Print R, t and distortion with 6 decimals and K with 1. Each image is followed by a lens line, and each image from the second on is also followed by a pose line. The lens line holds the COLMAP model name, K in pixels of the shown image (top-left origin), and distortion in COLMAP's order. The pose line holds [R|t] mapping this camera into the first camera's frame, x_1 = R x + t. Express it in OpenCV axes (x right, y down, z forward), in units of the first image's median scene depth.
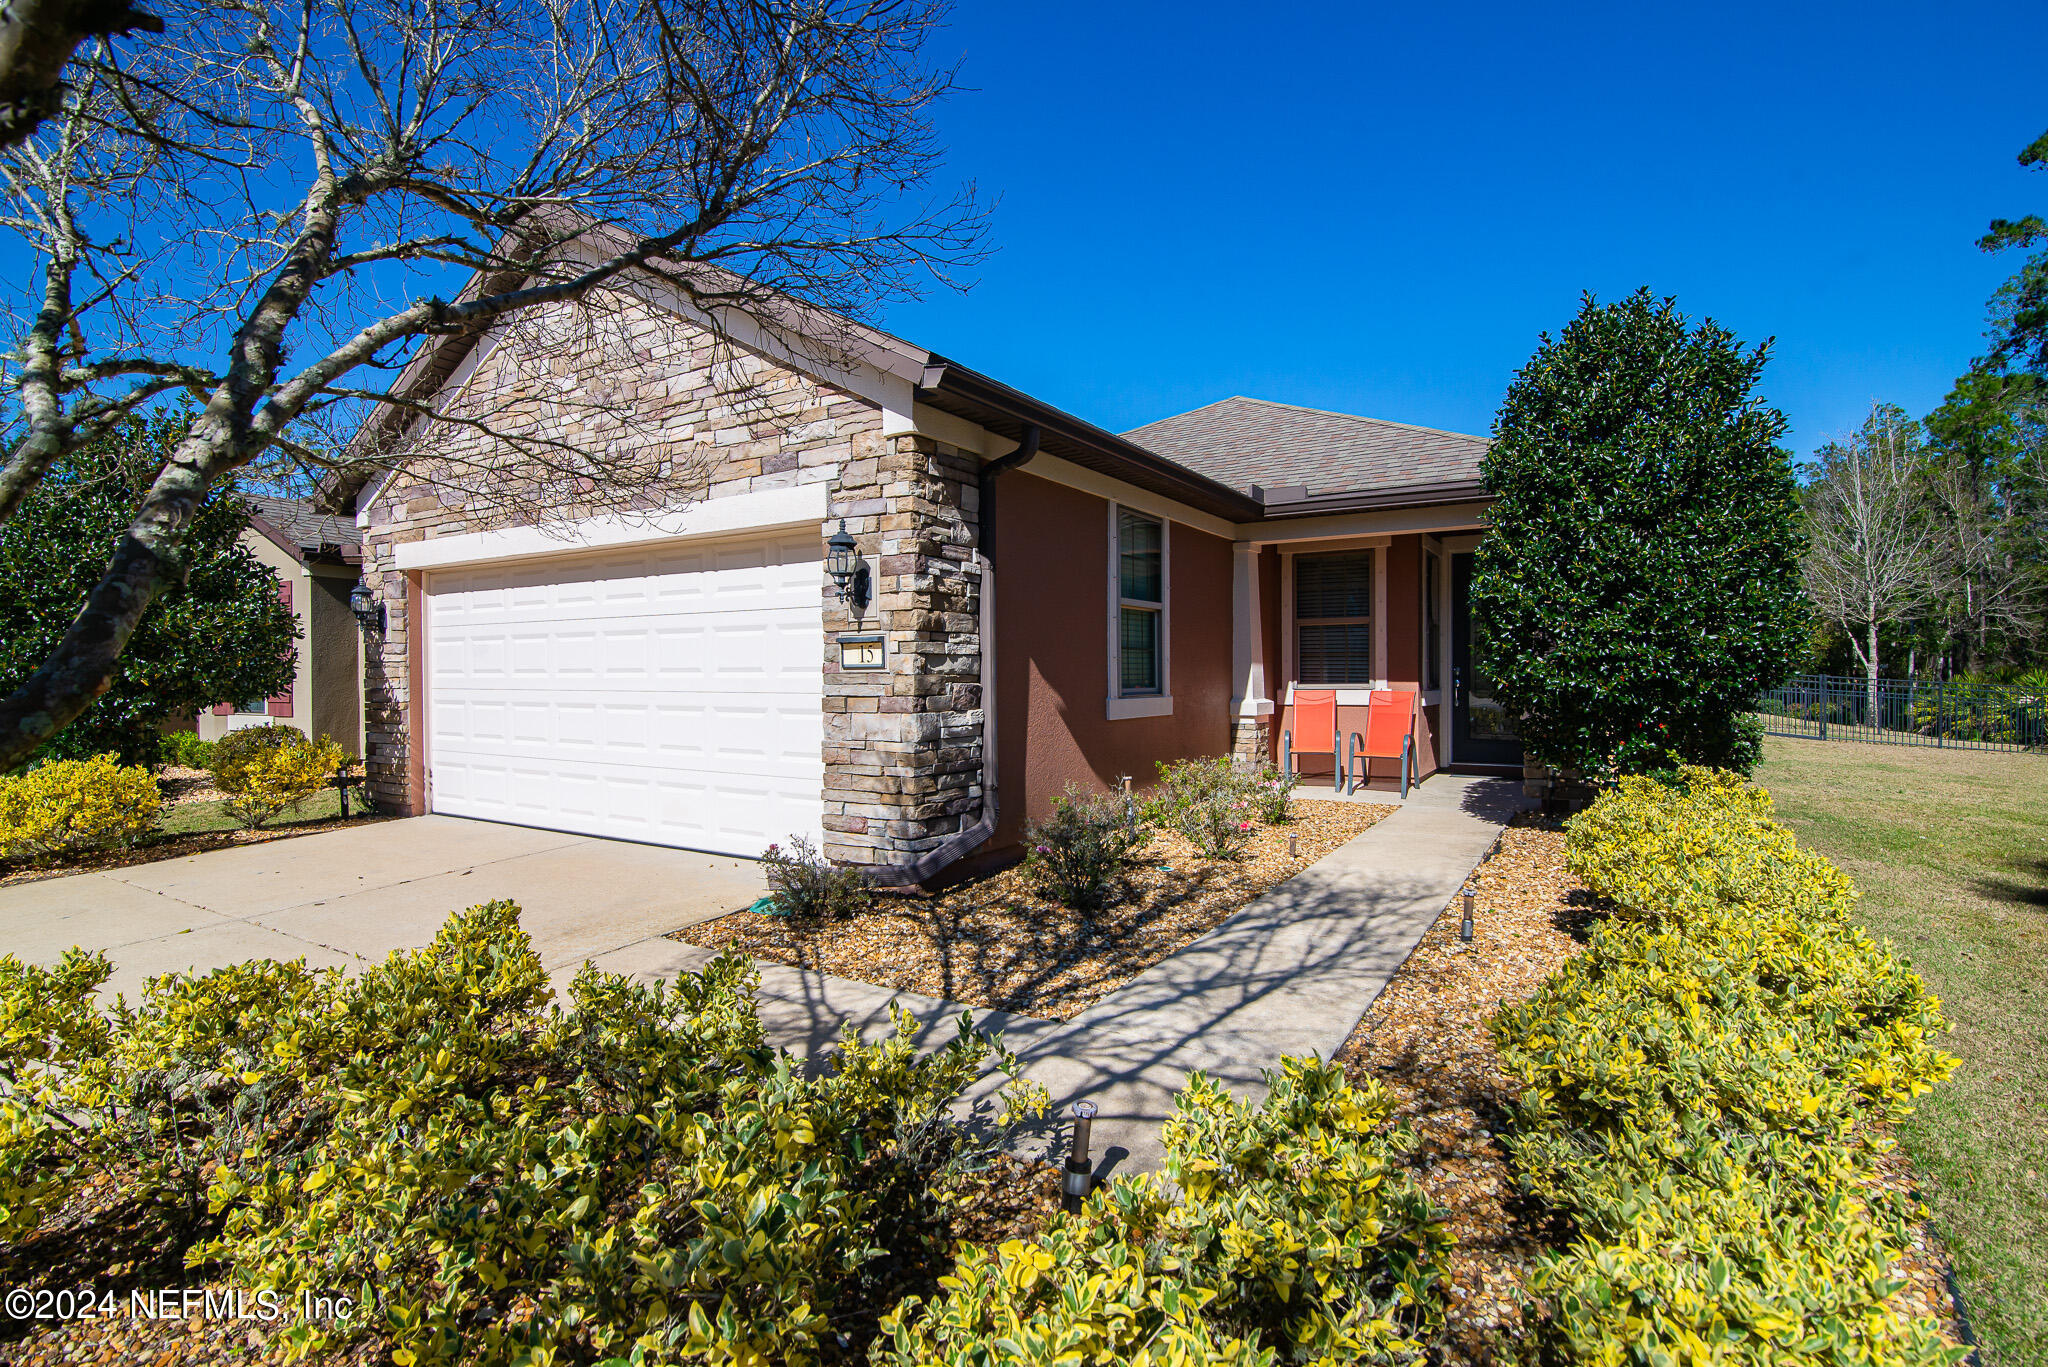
lens RADIAL K [[973.0, 0, 1024.0], [0, 973.0, 683.5], [0, 0, 1]] dist [0.000261, 0.000005]
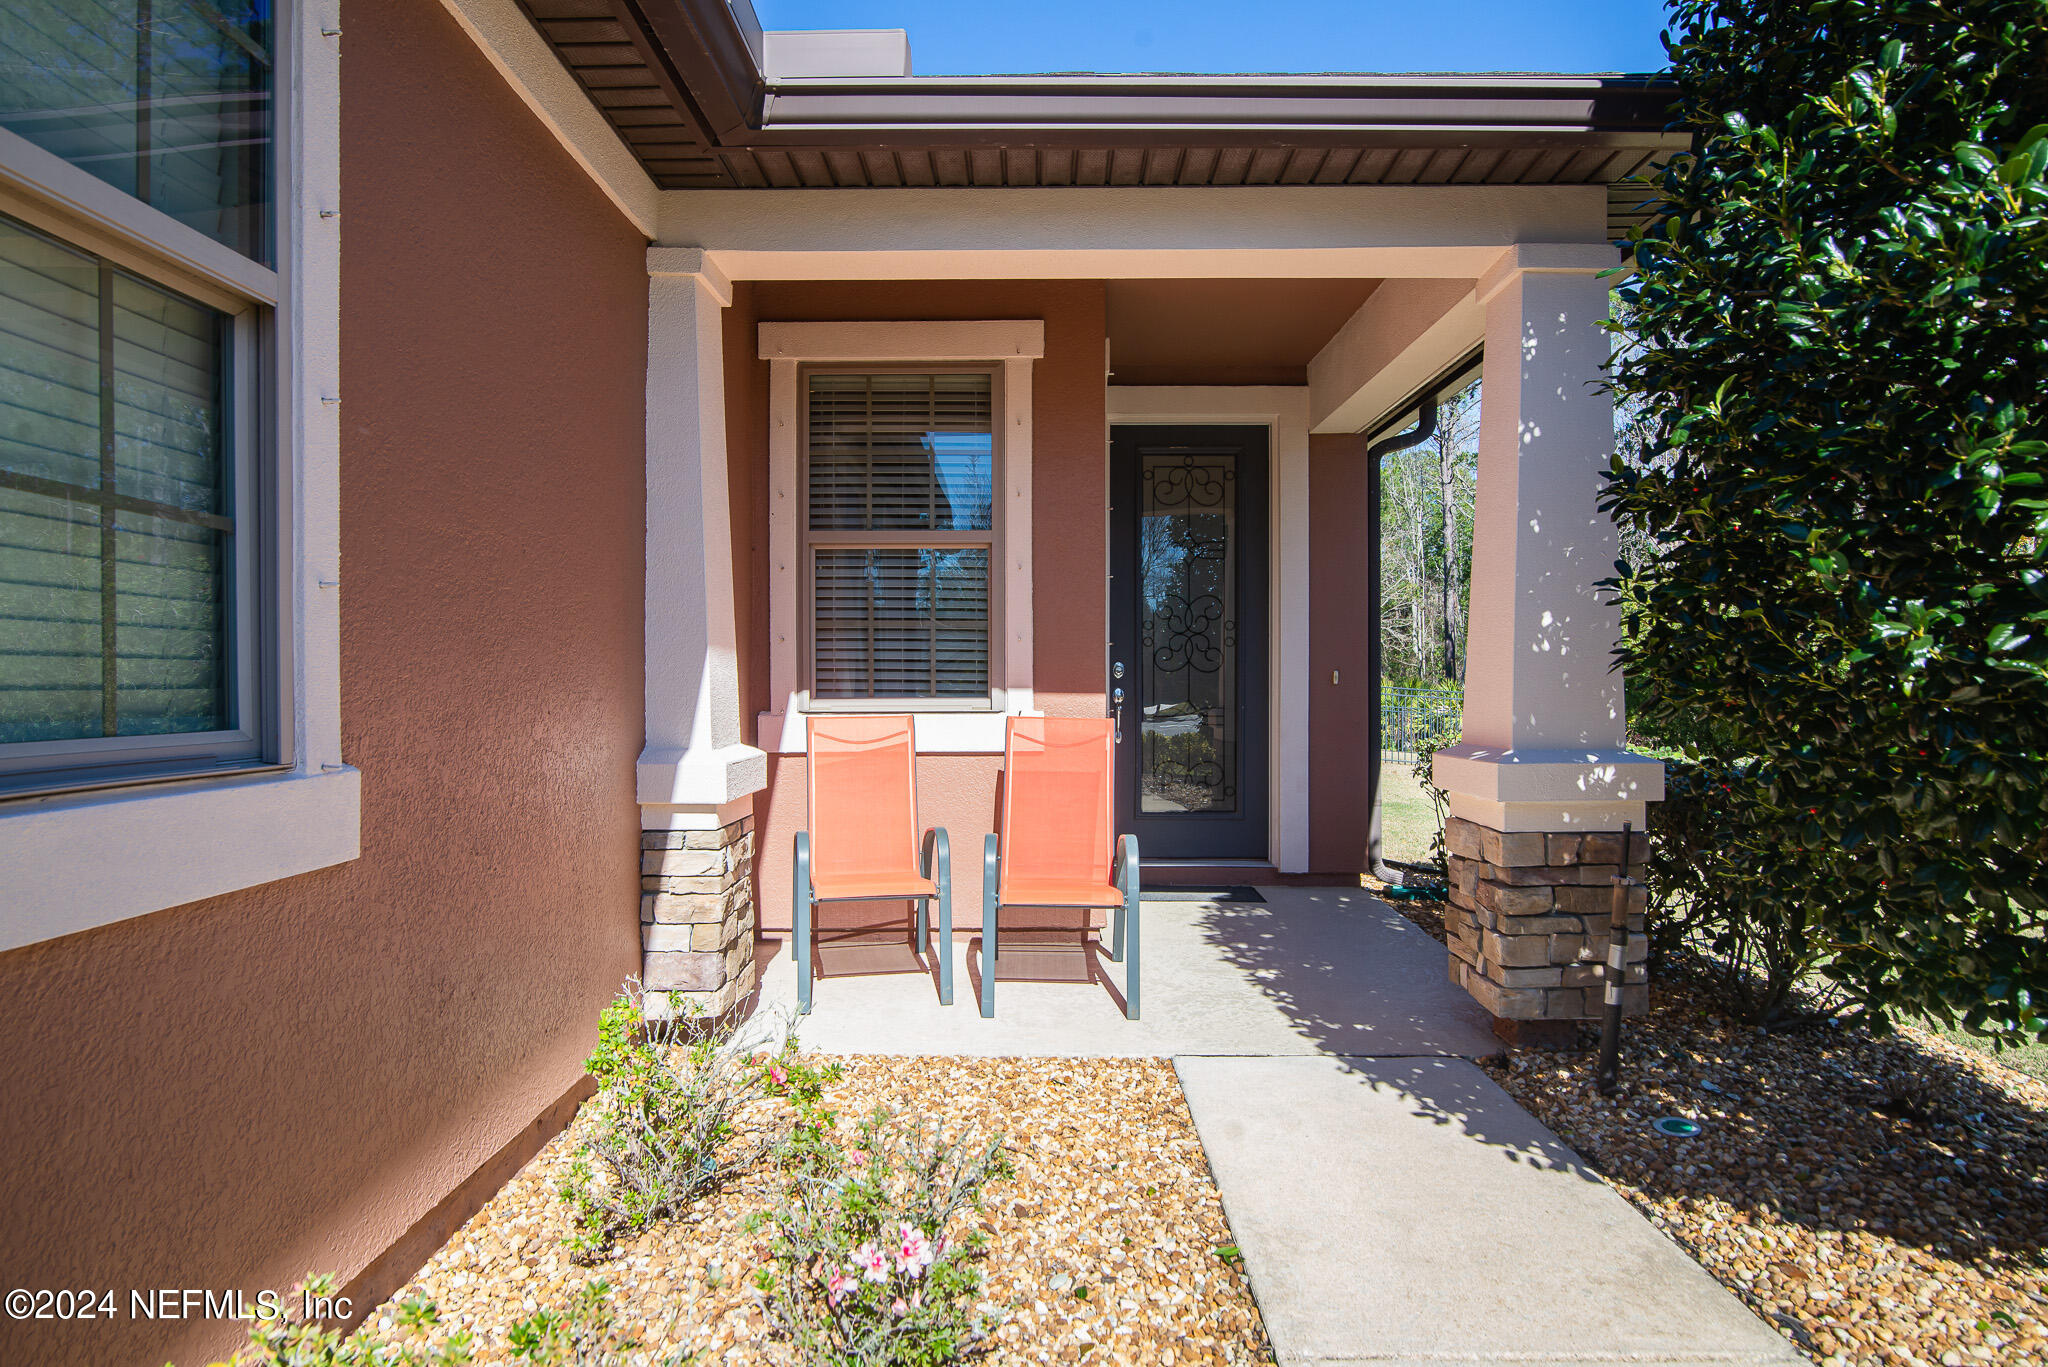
lens RADIAL K [[1191.1, 0, 1024.0], [0, 1191.1, 683.5], [0, 0, 1]] dist [0.027356, -0.024310]
pose [[0.856201, 0.001989, 0.516639, 0.114127], [0.002293, 0.999968, -0.007650, -0.001943], [-0.516638, 0.007734, 0.856169, 0.578555]]
